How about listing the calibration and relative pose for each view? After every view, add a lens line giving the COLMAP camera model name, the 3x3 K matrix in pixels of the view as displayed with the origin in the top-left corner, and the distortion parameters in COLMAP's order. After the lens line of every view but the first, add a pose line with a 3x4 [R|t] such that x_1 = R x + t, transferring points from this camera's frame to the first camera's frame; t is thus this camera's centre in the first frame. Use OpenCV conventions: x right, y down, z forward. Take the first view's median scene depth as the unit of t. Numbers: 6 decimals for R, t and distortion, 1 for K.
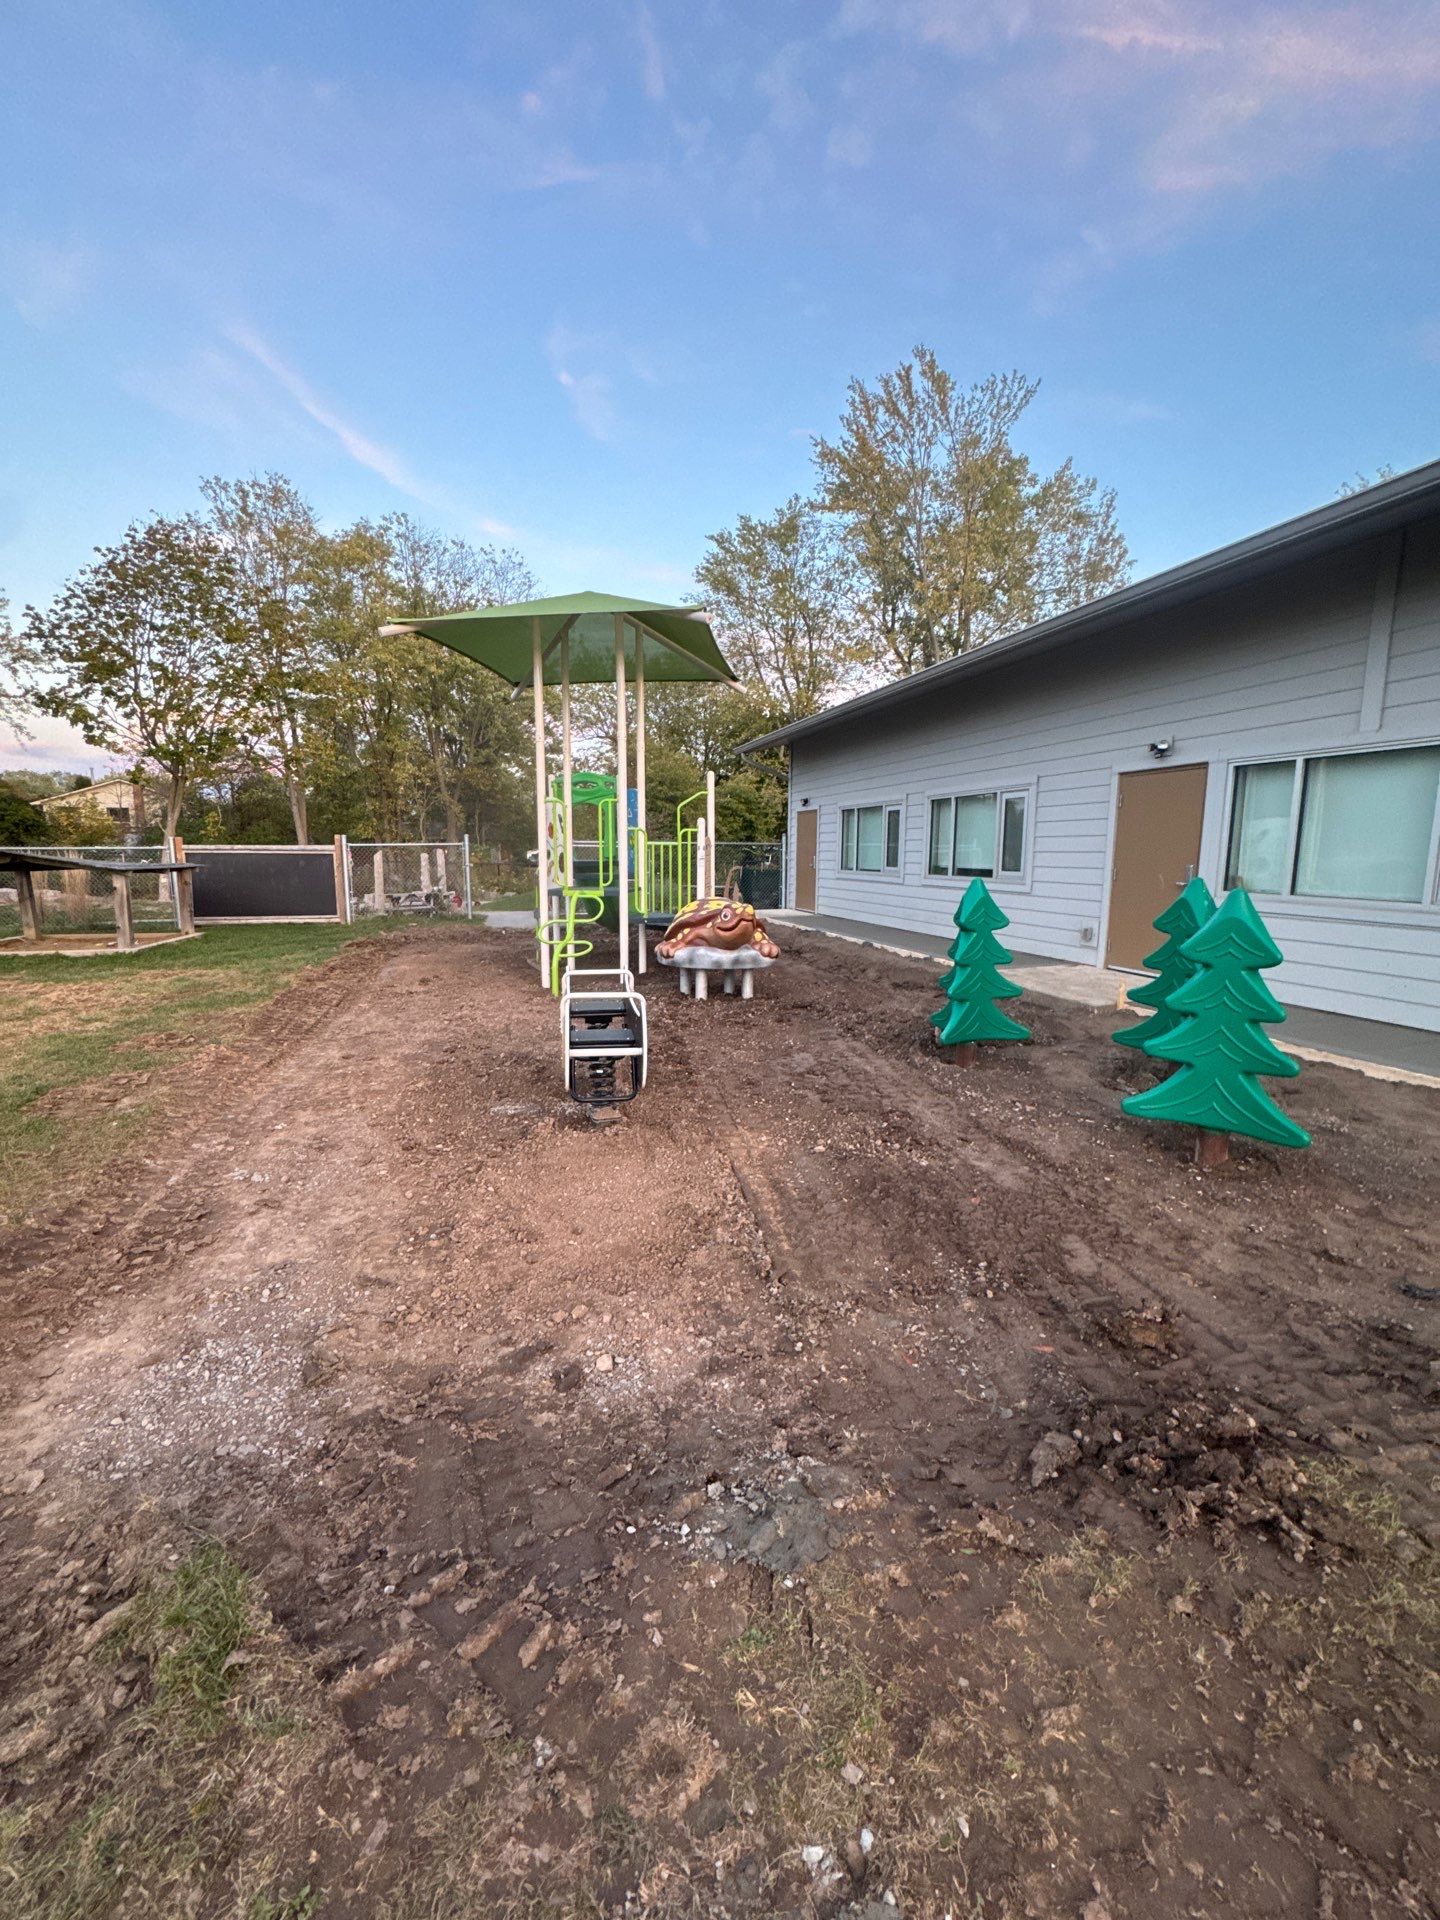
lens RADIAL K [[760.4, 0, 716.7], [0, 760.4, 961.9], [0, 0, 1]] dist [-0.001459, 0.000006]
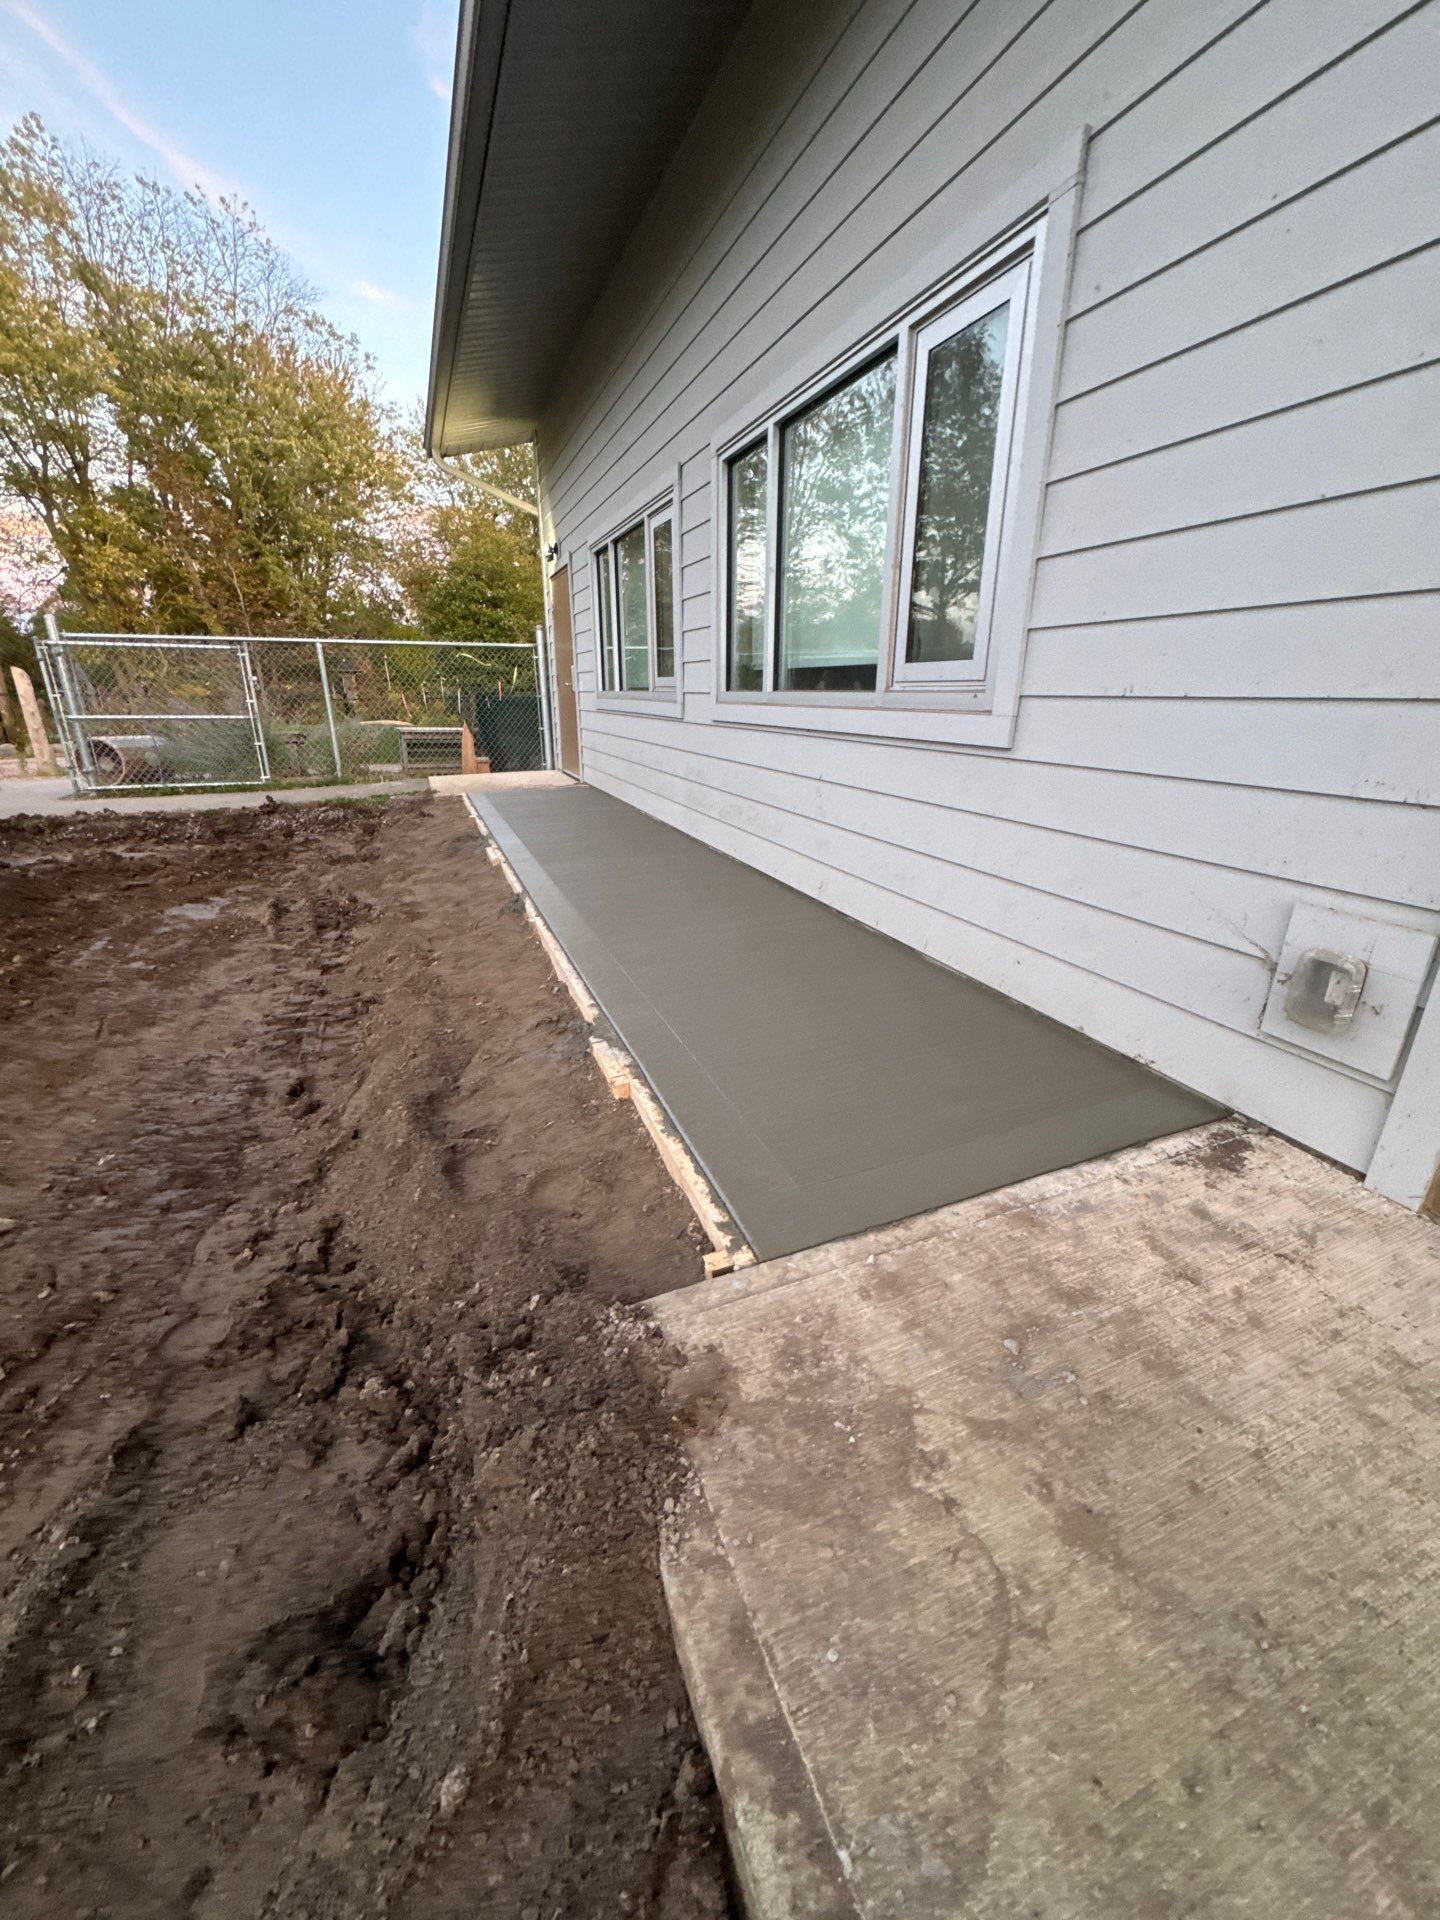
lens RADIAL K [[760.4, 0, 725.5], [0, 760.4, 957.8], [0, 0, 1]] dist [-0.001459, 0.000006]
pose [[0.996261, -0.032145, 0.080188, 0.132536], [0.016097, 0.981014, 0.193266, -0.032310], [-0.084879, -0.191252, 0.977864, 0.334052]]
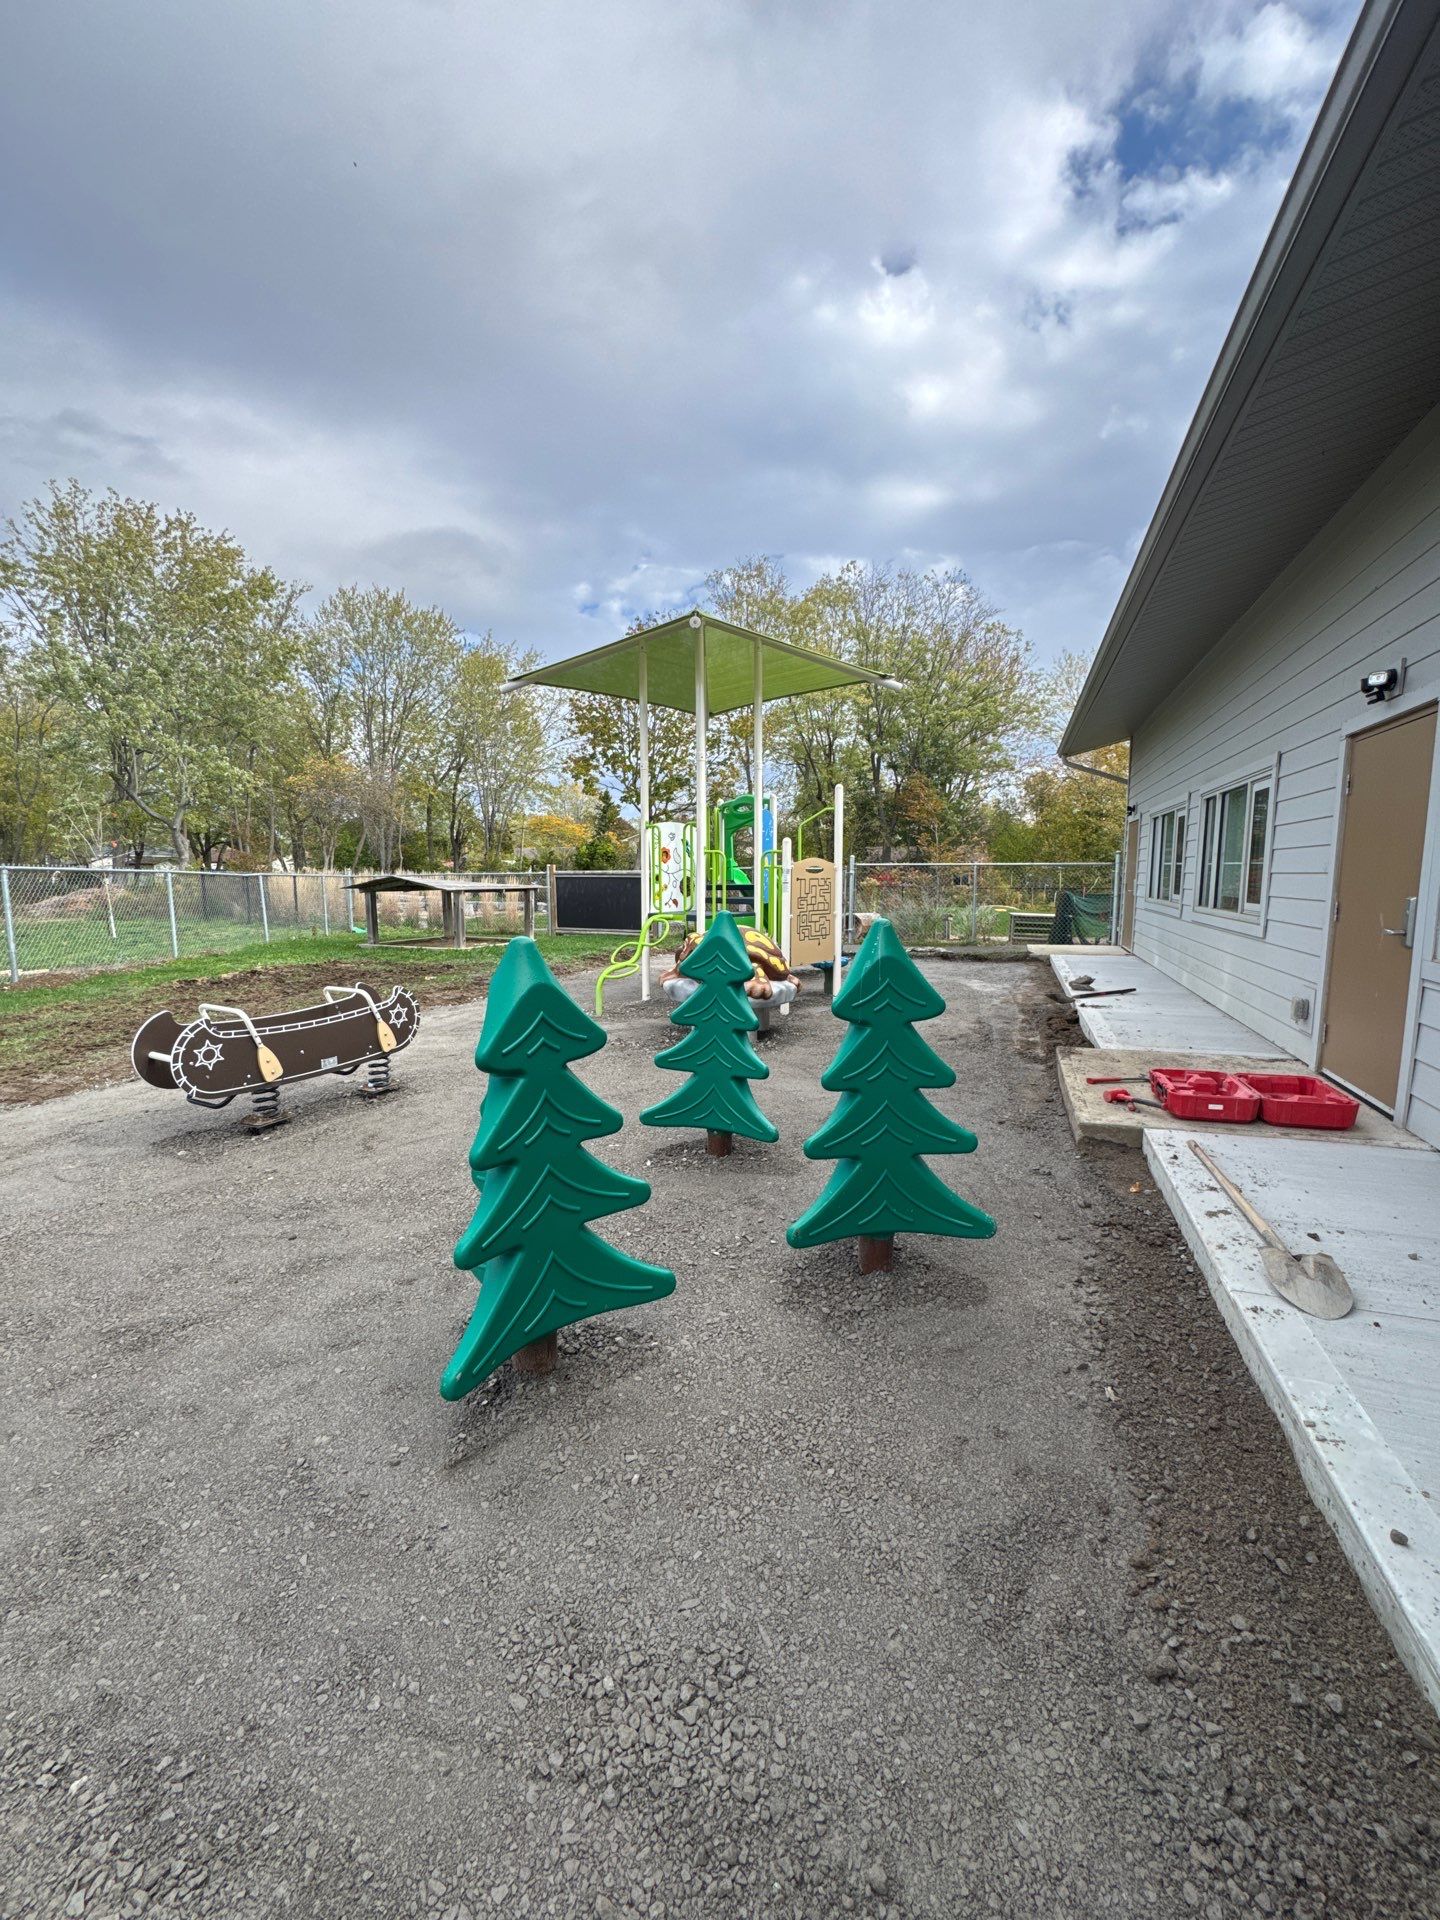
lens RADIAL K [[760.4, 0, 721.6], [0, 760.4, 958.4], [0, 0, 1]] dist [-0.001459, 0.000006]
pose [[0.795086, 0.063038, -0.603212, 0.192057], [-0.083956, 0.996448, -0.006529, -0.014076], [0.600658, 0.055835, 0.797554, 0.100998]]
